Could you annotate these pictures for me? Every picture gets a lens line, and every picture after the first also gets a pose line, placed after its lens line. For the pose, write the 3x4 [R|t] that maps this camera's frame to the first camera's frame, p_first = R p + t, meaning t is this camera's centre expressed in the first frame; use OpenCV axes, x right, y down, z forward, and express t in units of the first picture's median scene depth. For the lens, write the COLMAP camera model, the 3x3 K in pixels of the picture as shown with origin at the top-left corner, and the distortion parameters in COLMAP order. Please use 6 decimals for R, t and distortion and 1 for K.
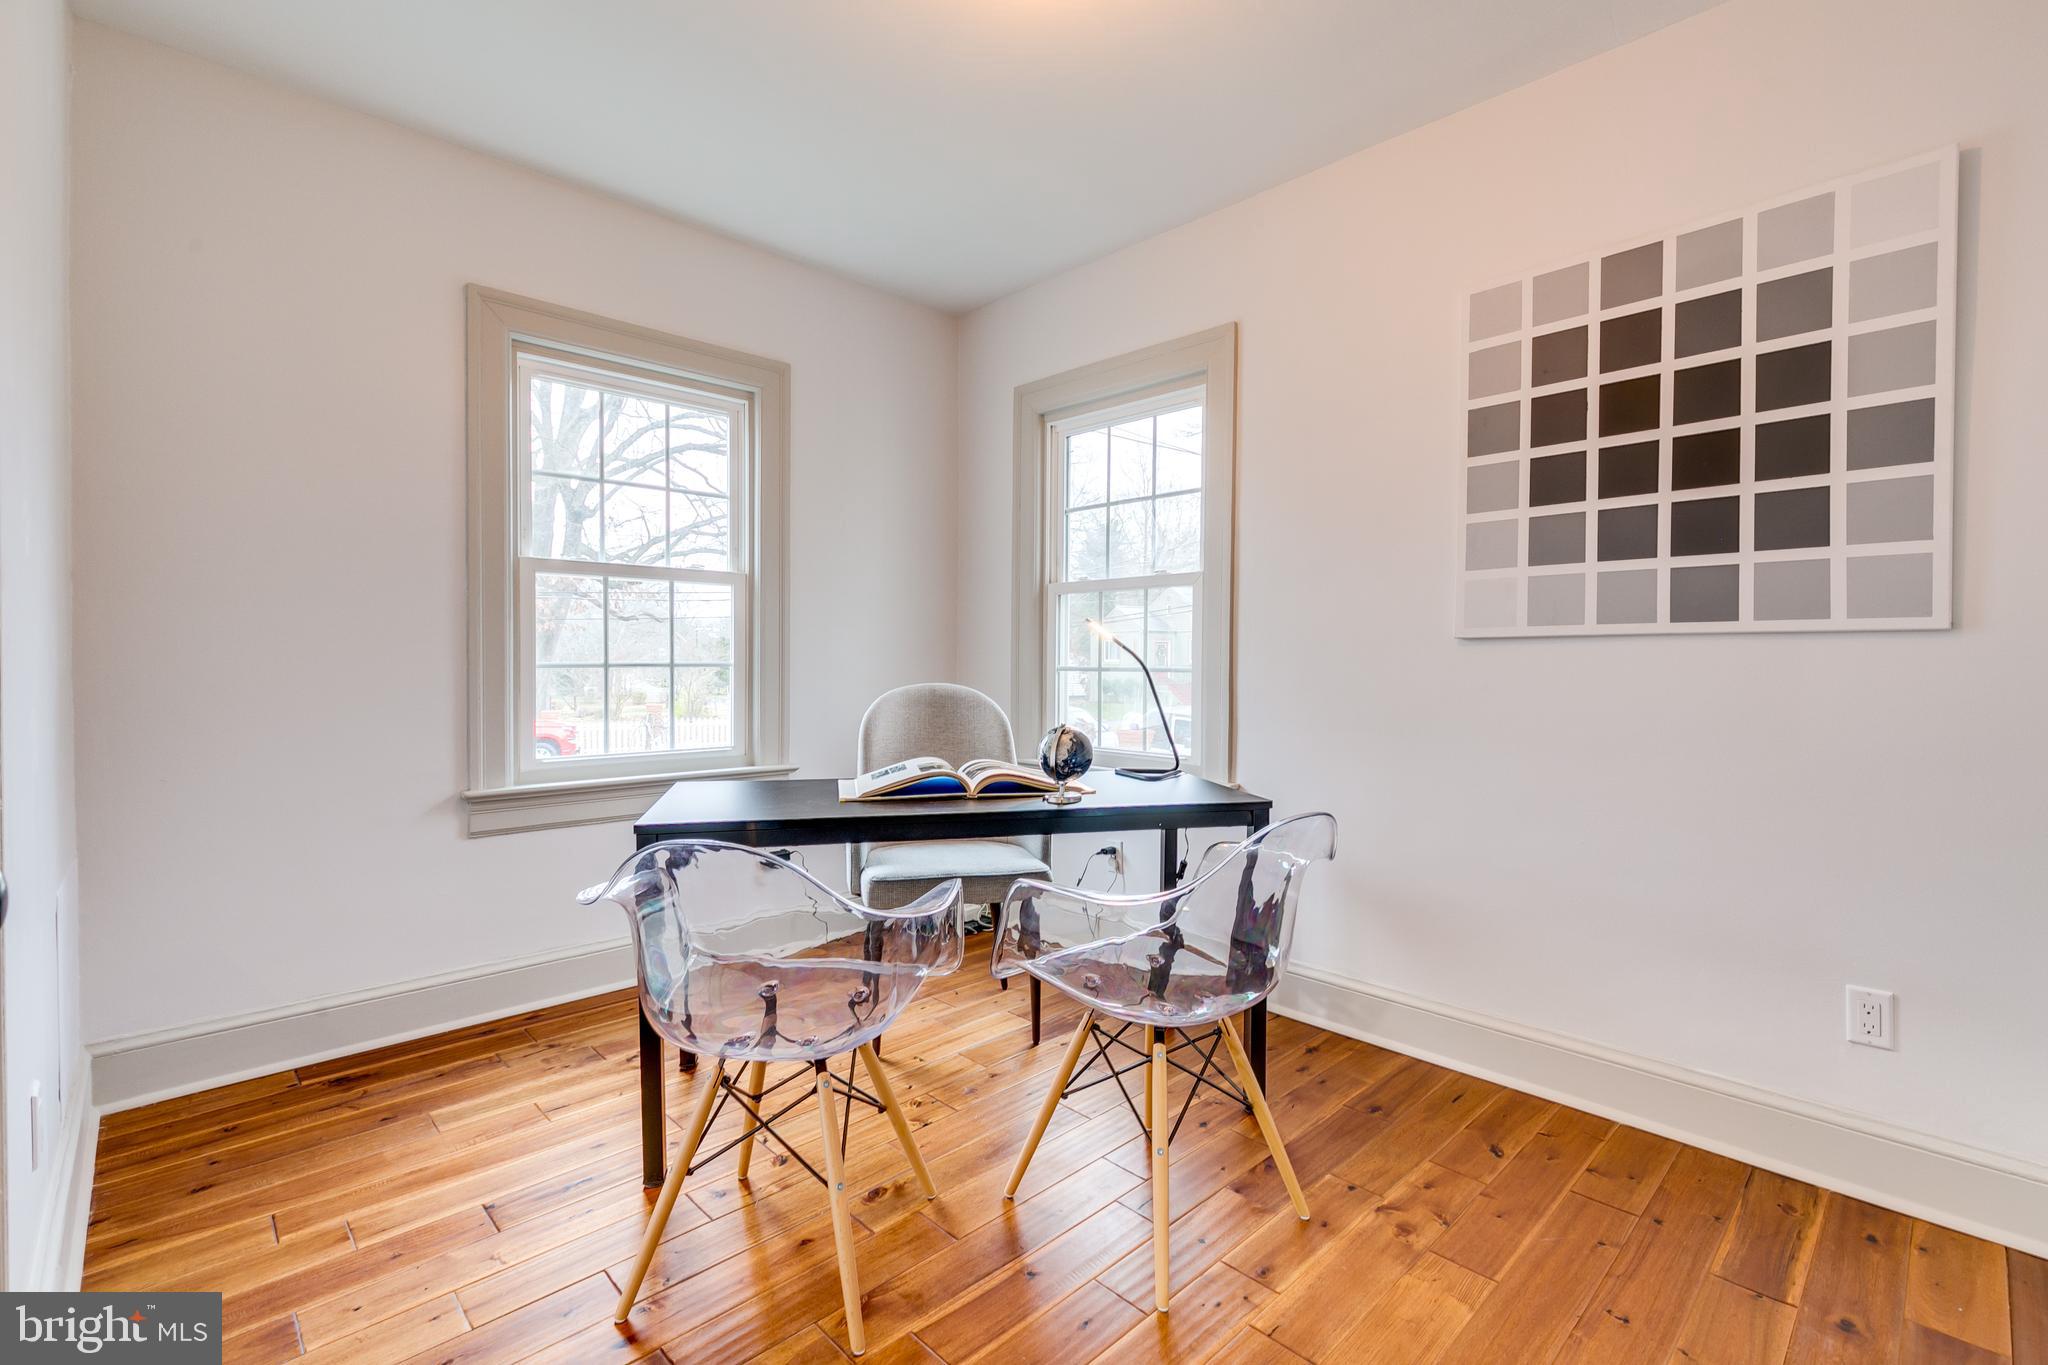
lens RADIAL K [[908.0, 0, 1025.1], [0, 908.0, 673.2], [0, 0, 1]] dist [0.005582, 0.000140]
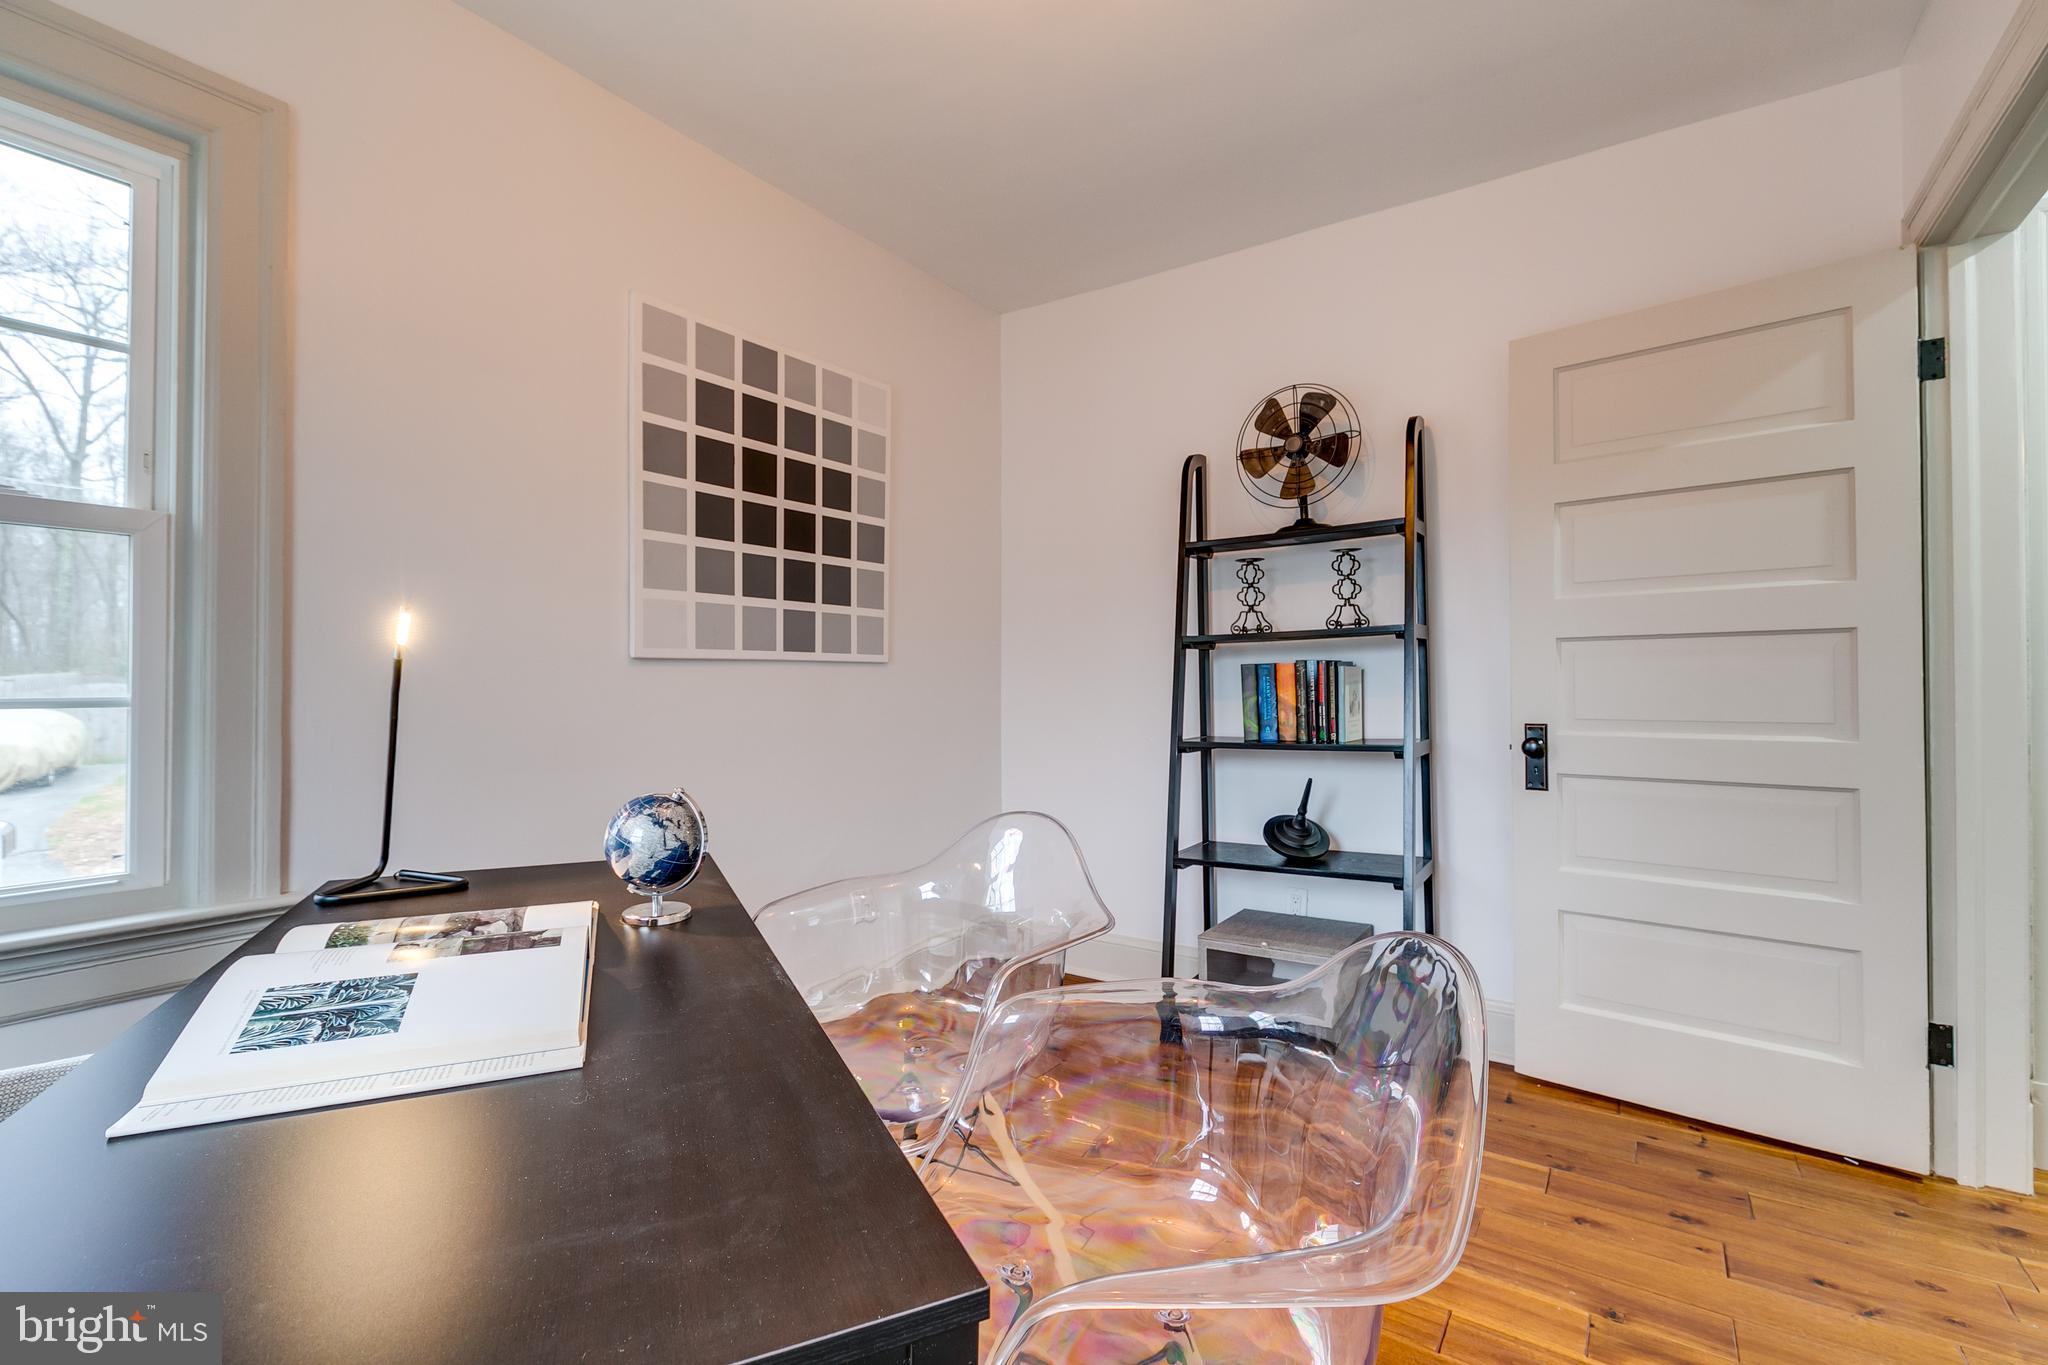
lens RADIAL K [[908.0, 0, 1025.1], [0, 908.0, 673.2], [0, 0, 1]] dist [0.005582, 0.000140]
pose [[-0.197586, 0.008467, 0.980249, -0.599180], [0.018588, 0.999815, -0.004890, -0.011750], [-0.980109, 0.017255, -0.197707, 0.896478]]
